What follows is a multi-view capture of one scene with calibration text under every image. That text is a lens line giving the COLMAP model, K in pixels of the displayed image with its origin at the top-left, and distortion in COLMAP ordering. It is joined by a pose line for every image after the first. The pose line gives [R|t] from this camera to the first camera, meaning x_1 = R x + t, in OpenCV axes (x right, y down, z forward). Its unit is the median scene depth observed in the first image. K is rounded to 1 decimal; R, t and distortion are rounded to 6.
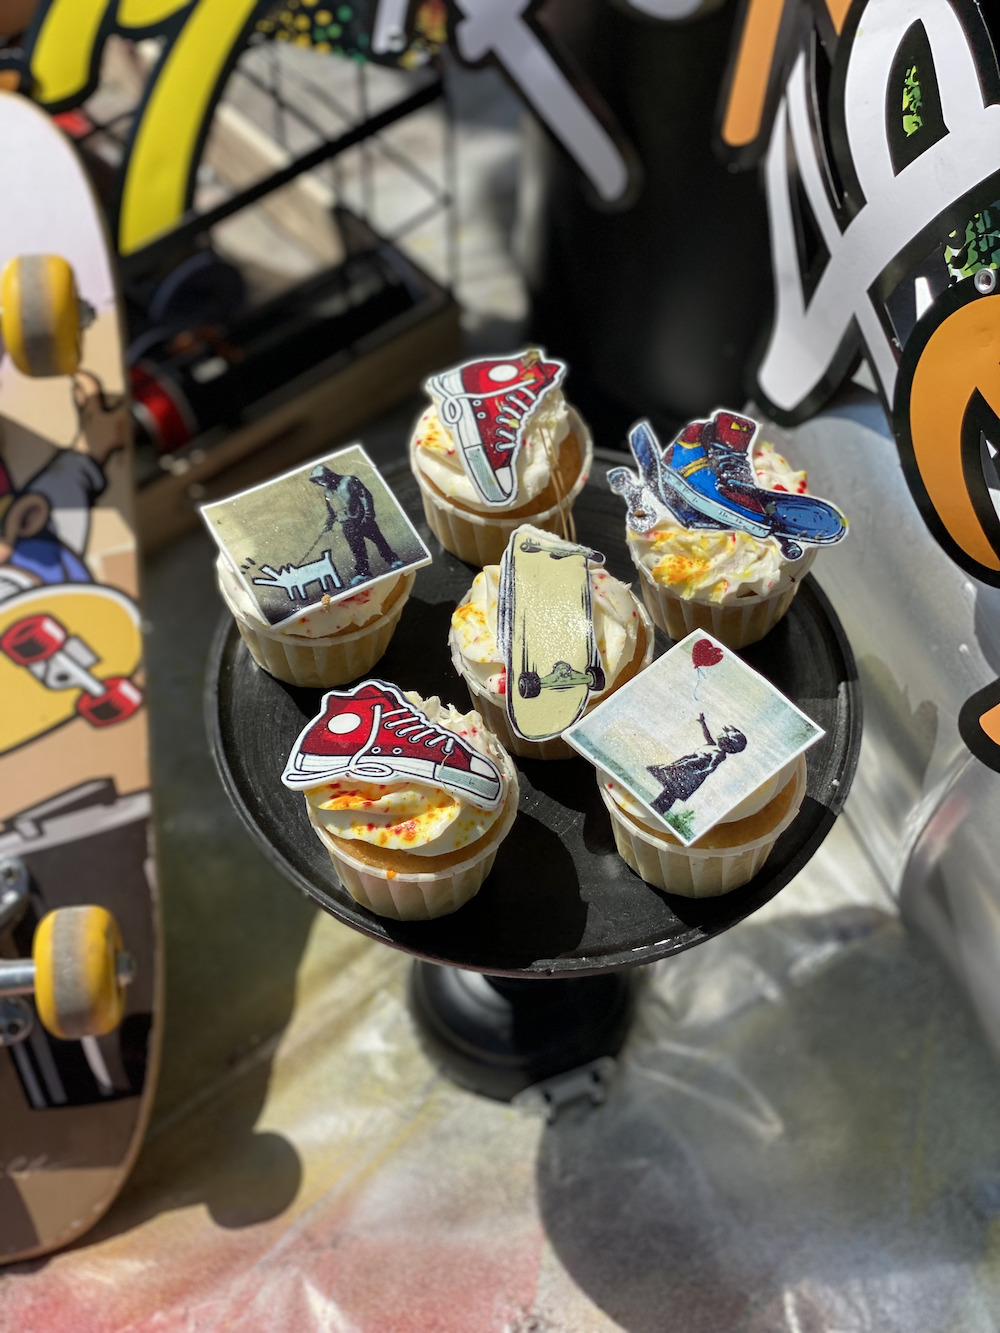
lens RADIAL K [[2002.5, 0, 496.5], [0, 2002.5, 673.6], [0, 0, 1]] dist [0.110857, 0.000000]
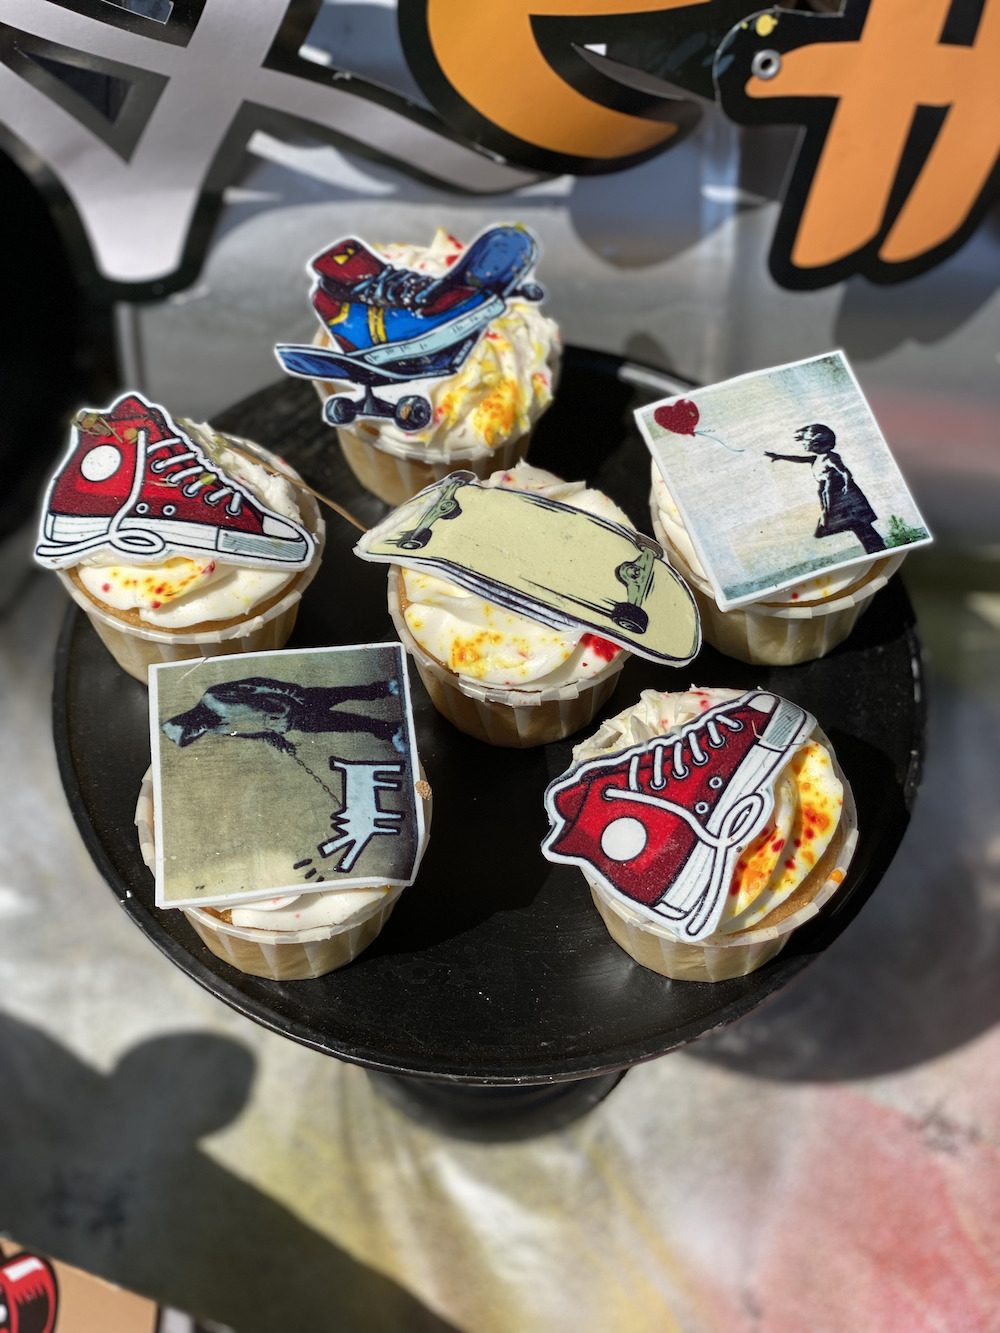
lens RADIAL K [[2002.5, 0, 495.0], [0, 2002.5, 656.1], [0, 0, 1]] dist [0.110857, 0.000000]
pose [[0.360711, -0.793754, 0.489737, -0.358219], [0.739315, 0.563452, 0.368695, -0.282740], [-0.568596, 0.229078, 0.790077, 0.417674]]
